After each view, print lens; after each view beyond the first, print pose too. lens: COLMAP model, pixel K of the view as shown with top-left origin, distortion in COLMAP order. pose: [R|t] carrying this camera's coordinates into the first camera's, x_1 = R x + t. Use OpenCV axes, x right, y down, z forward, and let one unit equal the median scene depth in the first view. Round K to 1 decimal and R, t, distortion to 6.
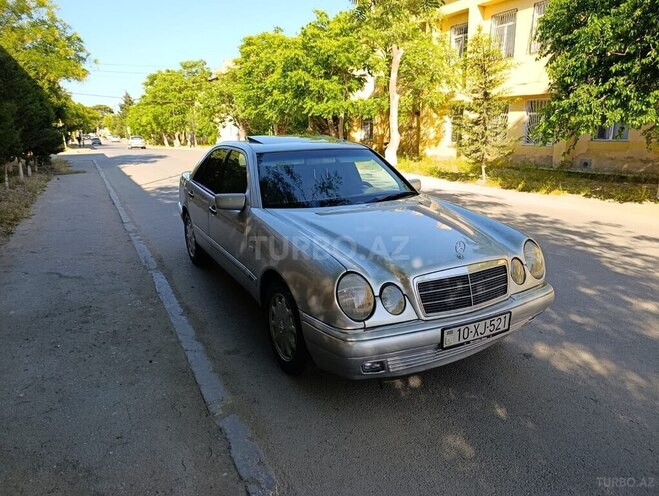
lens RADIAL K [[463.2, 0, 326.4], [0, 463.2, 247.9], [0, 0, 1]] dist [0.033091, -0.044762]
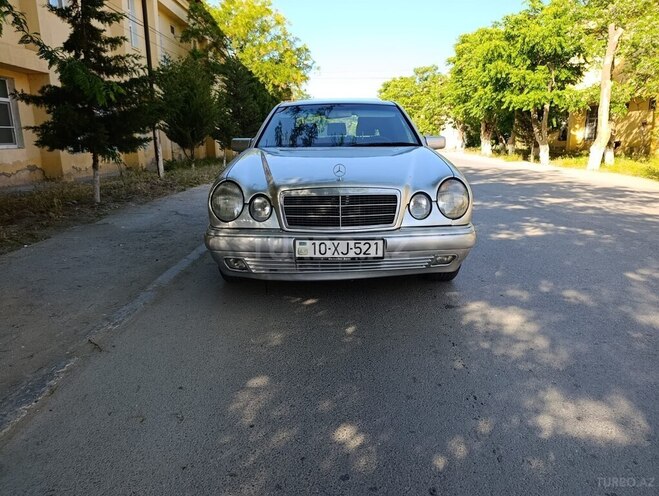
lens RADIAL K [[462.6, 0, 334.1], [0, 462.6, 254.1], [0, 0, 1]] dist [0.036437, -0.048061]
pose [[0.880241, 0.116348, -0.460043, 0.187031], [-0.119418, 0.992588, 0.022539, 0.039396], [0.459256, 0.035098, 0.887610, 0.020715]]
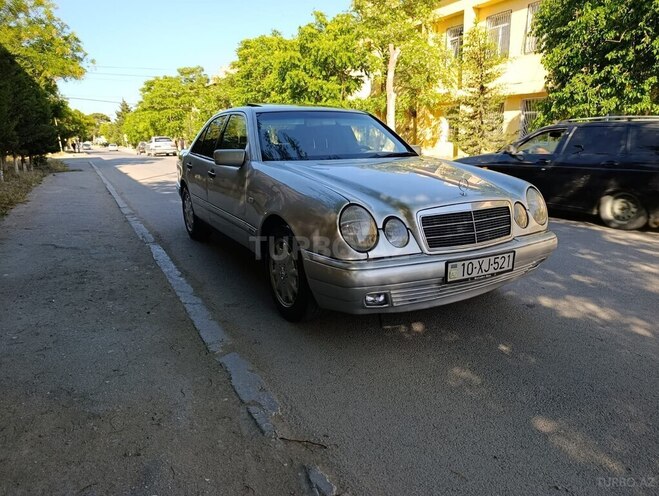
lens RADIAL K [[463.4, 0, 329.5], [0, 463.4, 248.0], [0, 0, 1]] dist [0.029688, -0.038538]
pose [[0.999911, -0.003151, 0.013002, -0.002524], [0.003445, 0.999738, -0.022612, 0.037496], [-0.012927, 0.022654, 0.999660, 0.004127]]
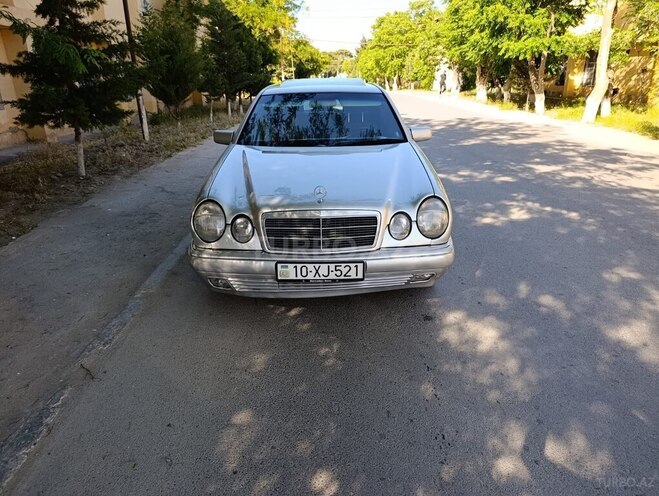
lens RADIAL K [[463.4, 0, 329.5], [0, 463.4, 248.0], [0, 0, 1]] dist [0.029688, -0.038538]
pose [[0.883477, 0.164504, -0.438643, 0.188965], [-0.115121, 0.983844, 0.137104, -0.005290], [0.454111, -0.070632, 0.888141, 0.019299]]
